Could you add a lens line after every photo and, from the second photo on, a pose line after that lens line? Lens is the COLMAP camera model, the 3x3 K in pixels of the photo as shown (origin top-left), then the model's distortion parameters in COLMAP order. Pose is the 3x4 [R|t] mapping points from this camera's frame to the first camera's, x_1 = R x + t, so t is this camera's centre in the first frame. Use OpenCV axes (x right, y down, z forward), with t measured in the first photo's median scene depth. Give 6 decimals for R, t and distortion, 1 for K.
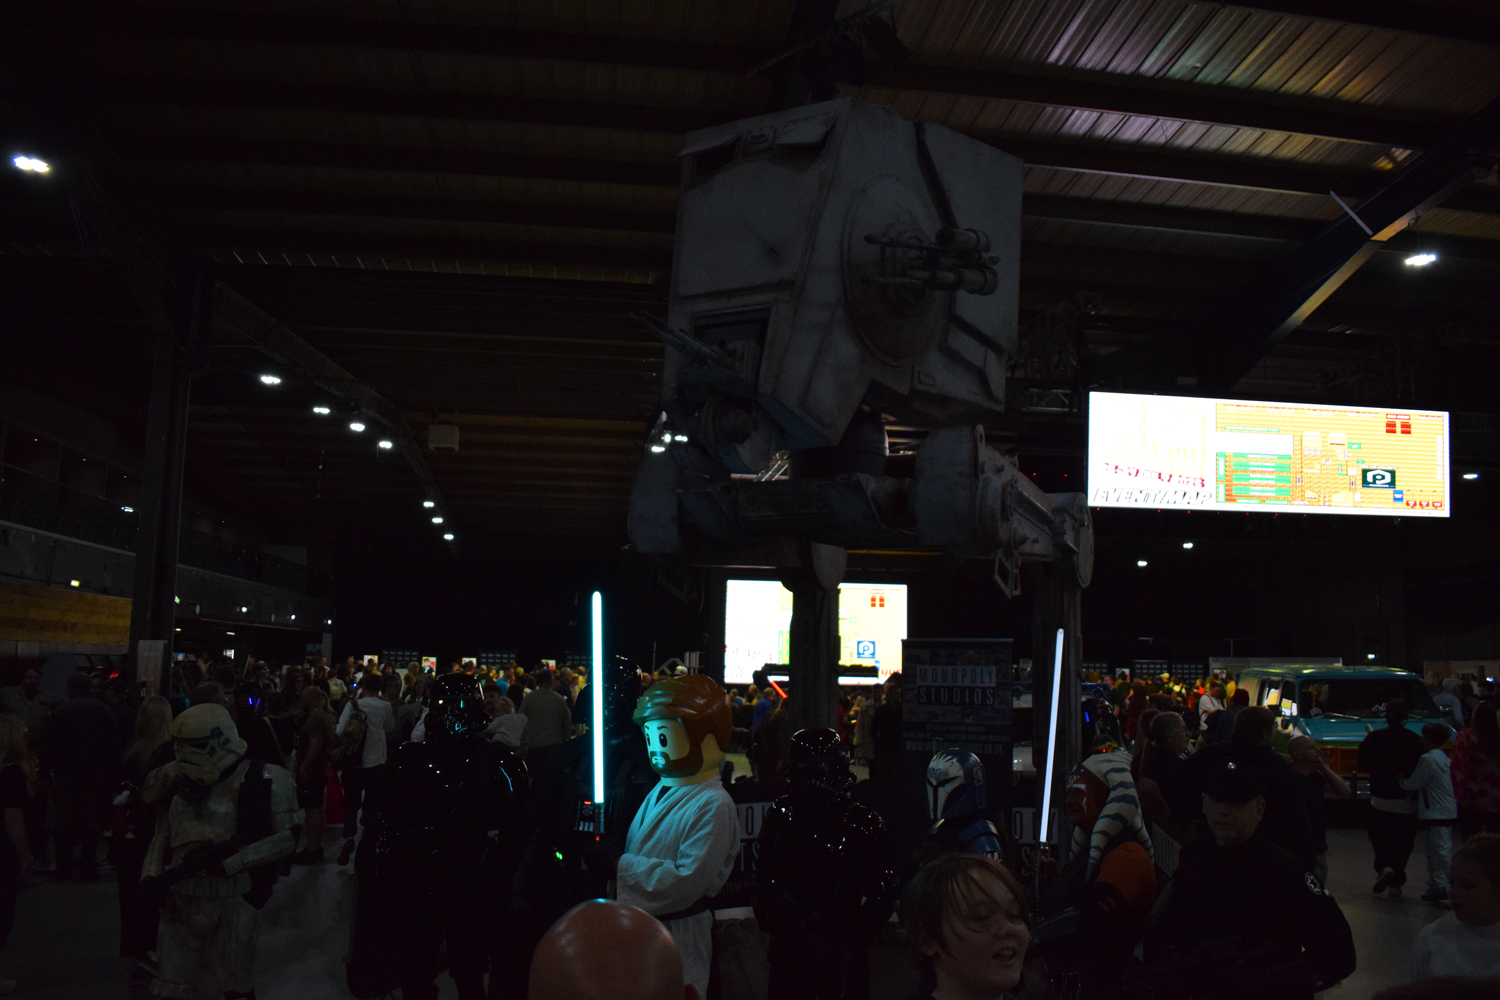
lens RADIAL K [[1193.4, 0, 743.3], [0, 1193.4, 497.7], [0, 0, 1]] dist [-0.110369, 0.009427]
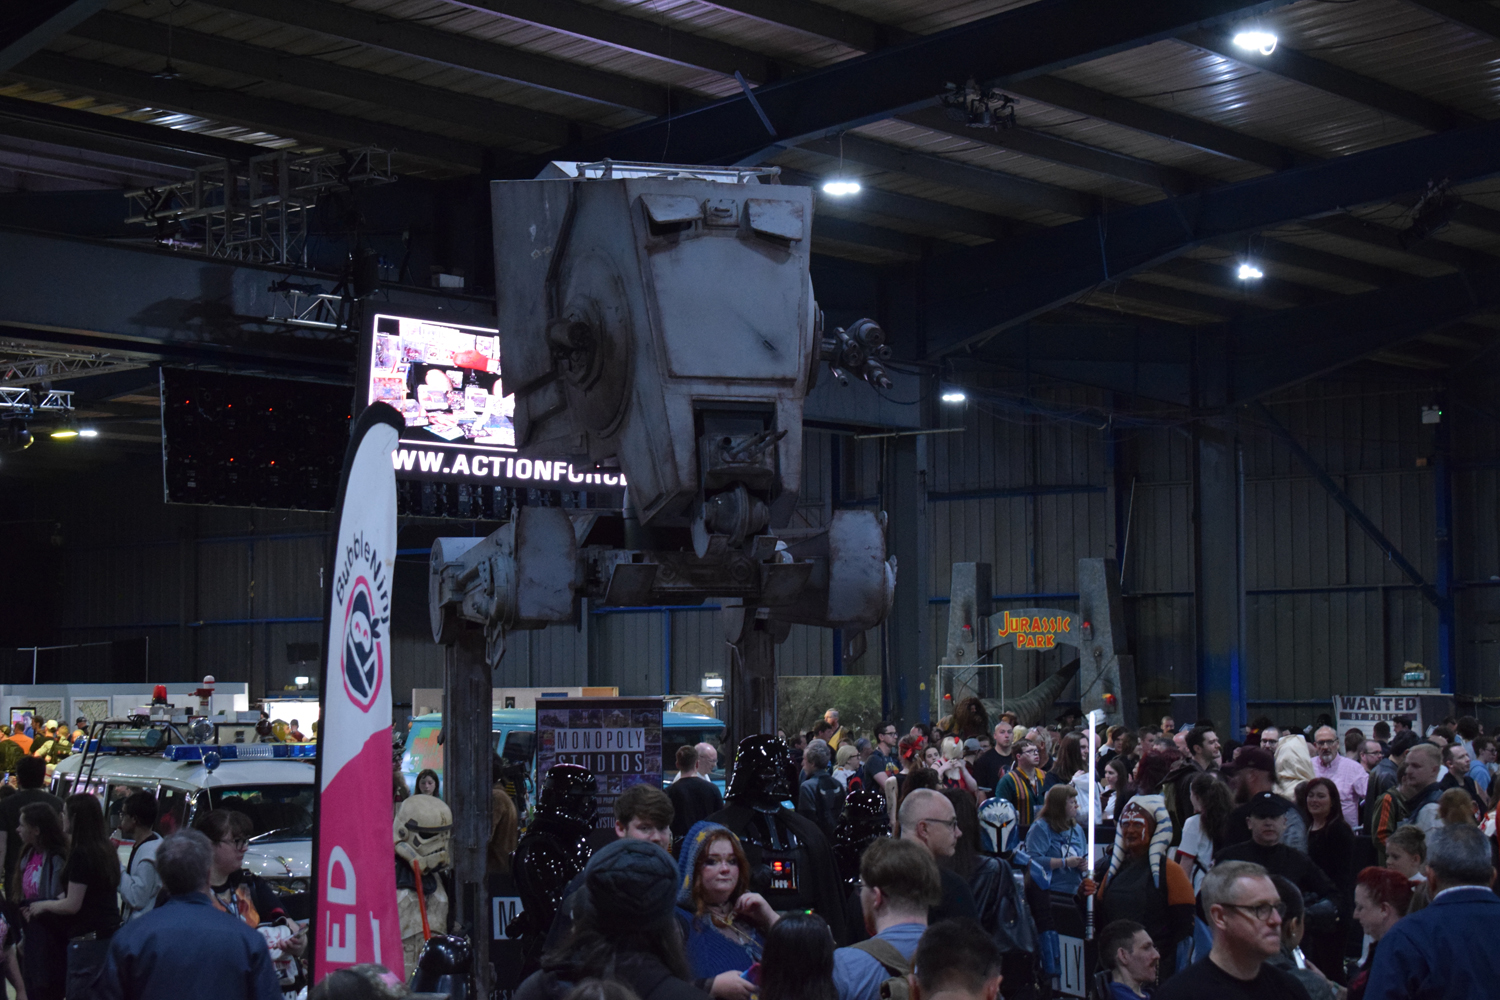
lens RADIAL K [[2878.1, 0, 744.0], [0, 2878.1, 502.6], [0, 0, 1]] dist [0.028370, 0.000000]
pose [[0.729973, 0.020734, 0.683161, -1.175272], [-0.073133, 0.996171, 0.047910, -0.129046], [-0.679552, -0.084934, 0.728694, -0.577115]]
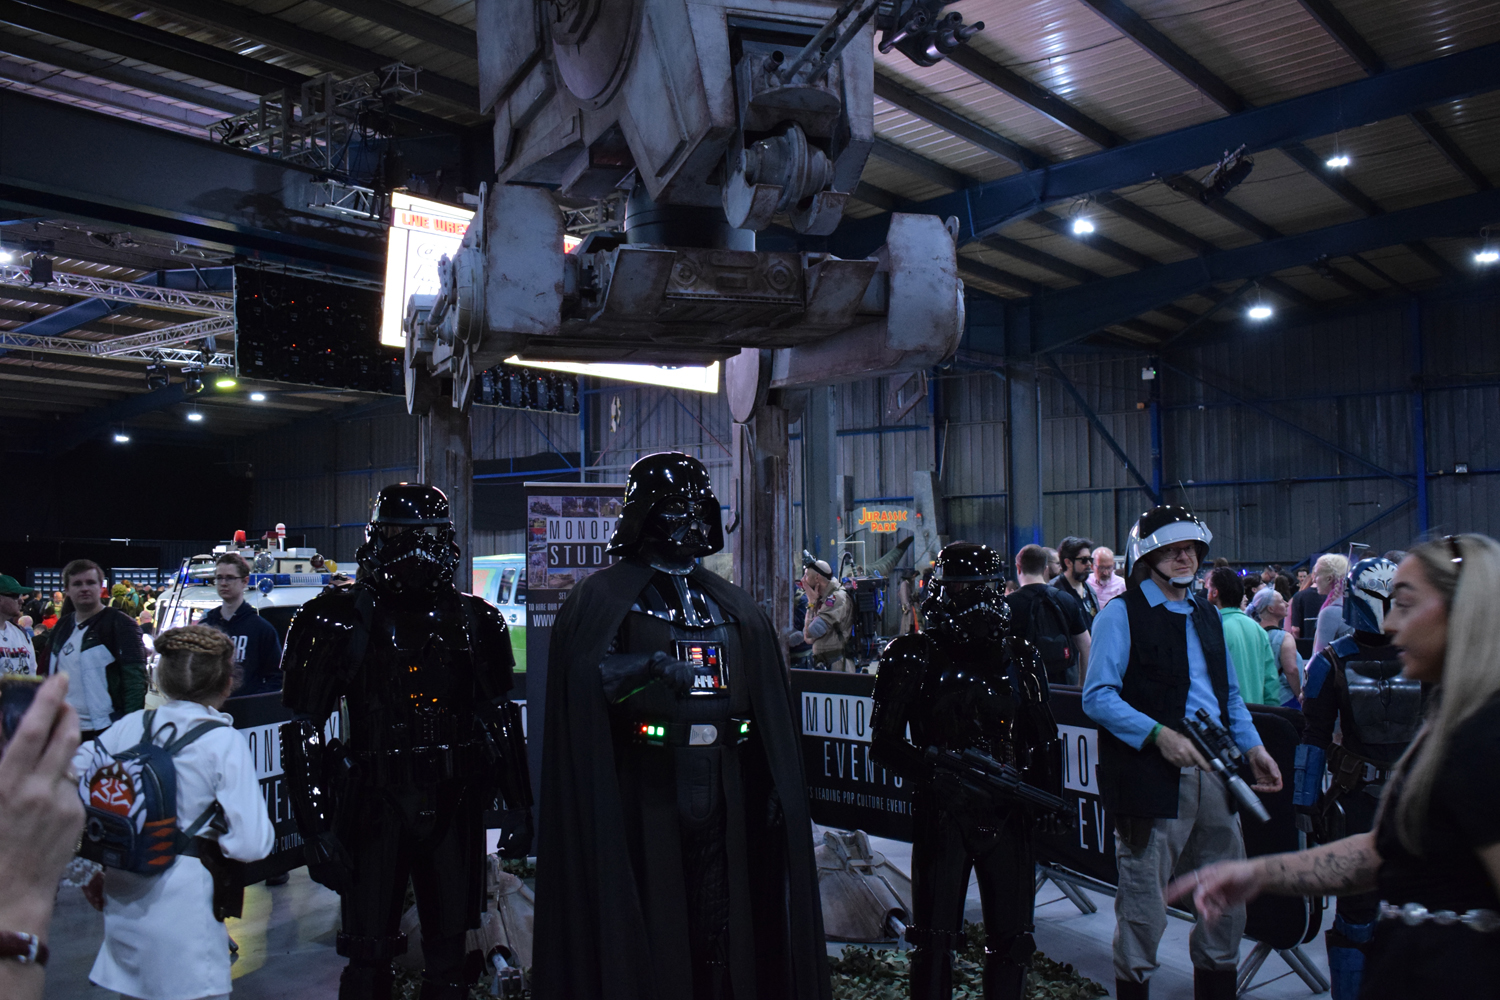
lens RADIAL K [[1562.7, 0, 760.9], [0, 1562.7, 499.3], [0, 0, 1]] dist [-0.074035, 0.000000]
pose [[0.689517, 0.013414, 0.724145, -0.500641], [-0.075139, 0.995758, 0.053100, 0.066291], [-0.720361, -0.091025, 0.687600, 0.206448]]
